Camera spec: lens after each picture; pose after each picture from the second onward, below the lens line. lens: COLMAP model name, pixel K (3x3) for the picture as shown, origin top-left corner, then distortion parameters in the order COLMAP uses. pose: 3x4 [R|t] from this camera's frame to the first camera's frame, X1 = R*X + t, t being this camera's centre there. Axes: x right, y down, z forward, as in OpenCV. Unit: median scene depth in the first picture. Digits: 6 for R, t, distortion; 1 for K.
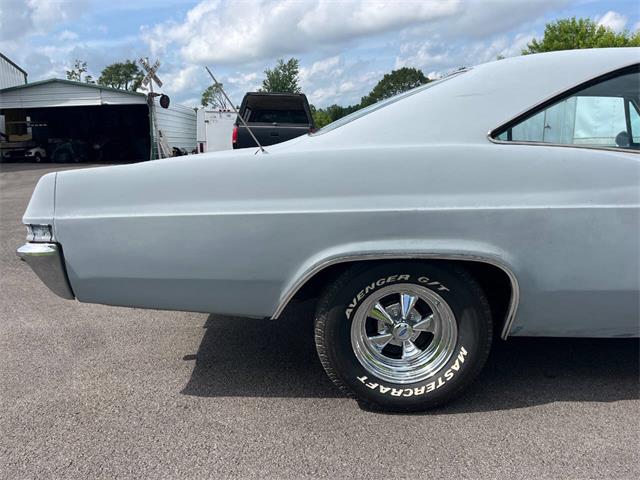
lens RADIAL K [[486.3, 0, 317.6], [0, 486.3, 236.7], [0, 0, 1]] dist [0.083940, -0.116799]
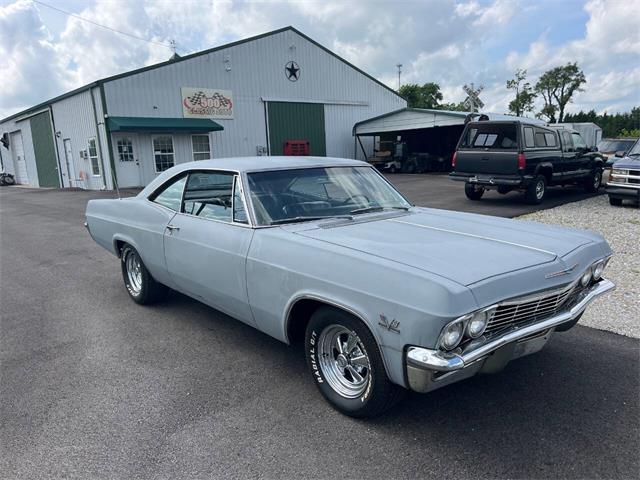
lens RADIAL K [[486.3, 0, 321.6], [0, 486.3, 243.1], [0, 0, 1]] dist [0.083940, -0.116799]
pose [[0.669869, 0.136490, -0.729826, 0.302982], [-0.130563, 0.989295, 0.065178, -0.027775], [0.730910, 0.051628, 0.680518, -0.006716]]
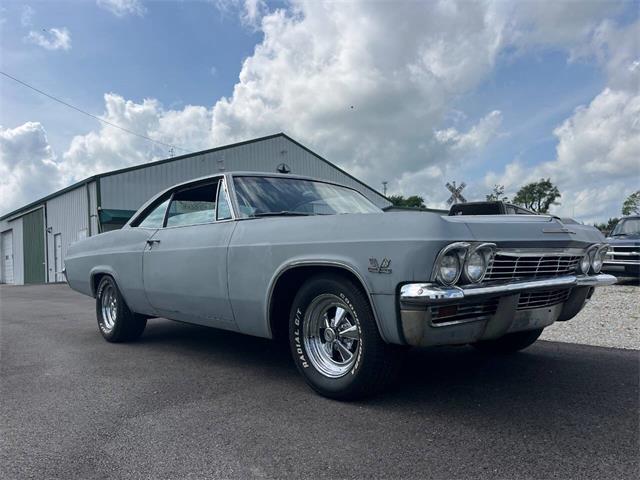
lens RADIAL K [[486.3, 0, 324.5], [0, 486.3, 242.8], [0, 0, 1]] dist [0.083940, -0.116799]
pose [[0.688722, -0.031612, -0.724336, 0.299982], [-0.126420, 0.978508, -0.162909, 0.016874], [0.713918, 0.203770, 0.669924, 0.006100]]
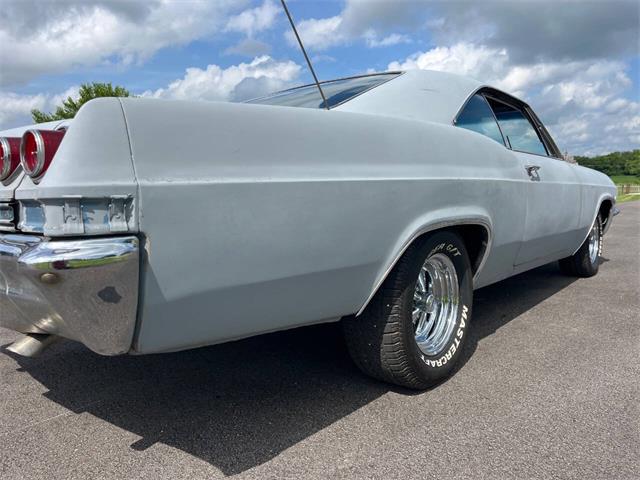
lens RADIAL K [[486.3, 0, 322.5], [0, 486.3, 235.7], [0, 0, 1]] dist [0.083940, -0.116799]
pose [[0.618351, -0.061974, 0.783454, -0.091859], [0.159392, 0.986057, -0.047802, 0.007932], [-0.769568, 0.154435, 0.619608, 0.061242]]
